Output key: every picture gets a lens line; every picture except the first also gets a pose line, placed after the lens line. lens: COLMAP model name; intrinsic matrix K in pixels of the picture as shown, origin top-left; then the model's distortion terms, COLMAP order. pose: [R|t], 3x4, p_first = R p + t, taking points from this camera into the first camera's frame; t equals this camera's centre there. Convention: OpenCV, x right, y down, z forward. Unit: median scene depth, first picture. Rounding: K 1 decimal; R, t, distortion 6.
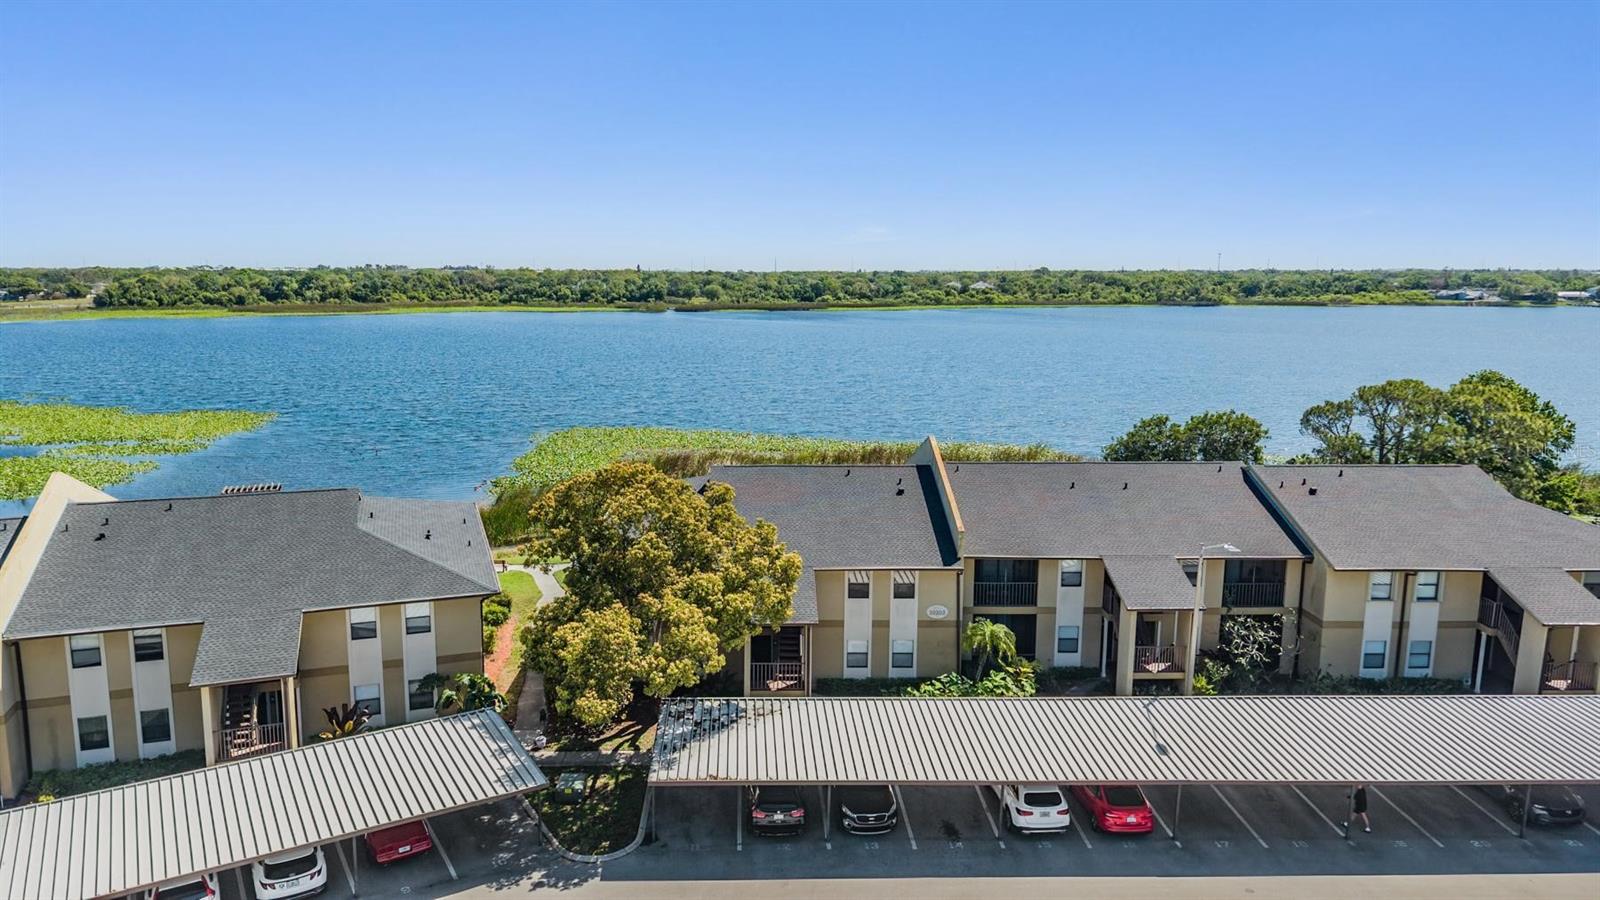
lens RADIAL K [[1089.7, 0, 800.0], [0, 1089.7, 450.0], [0, 0, 1]] dist [0.097265, -0.135849]
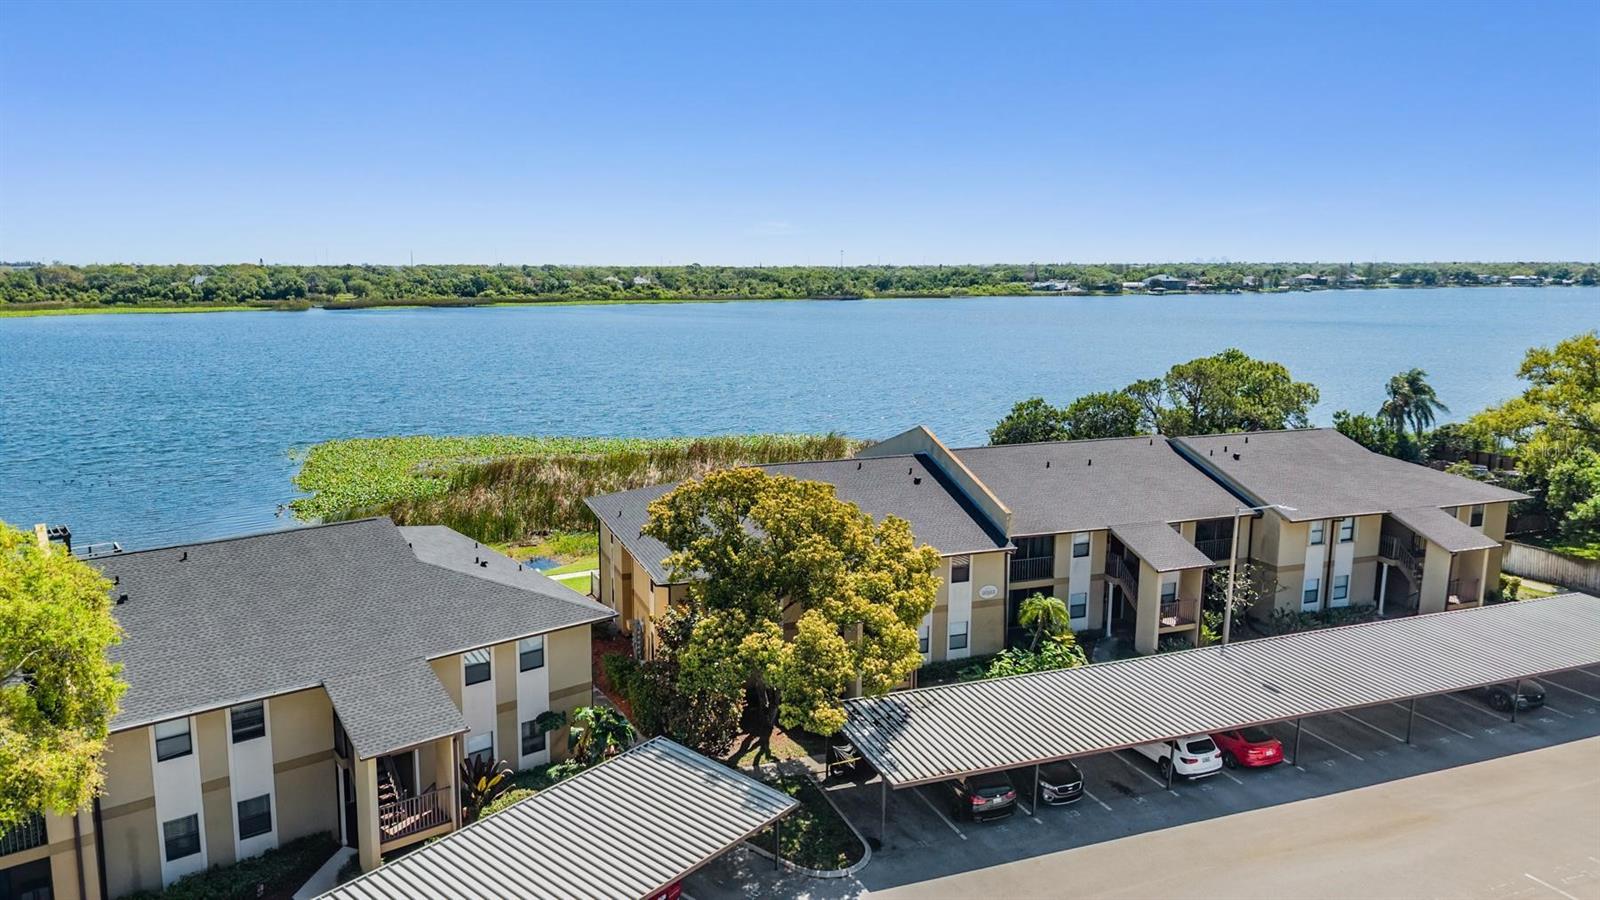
lens RADIAL K [[1089.7, 0, 800.0], [0, 1089.7, 450.0], [0, 0, 1]] dist [0.097265, -0.135849]
pose [[0.944694, -0.058373, 0.322716, -0.358643], [0.056879, 0.998282, 0.014067, -0.012267], [-0.322982, 0.005066, 0.946391, 0.060866]]
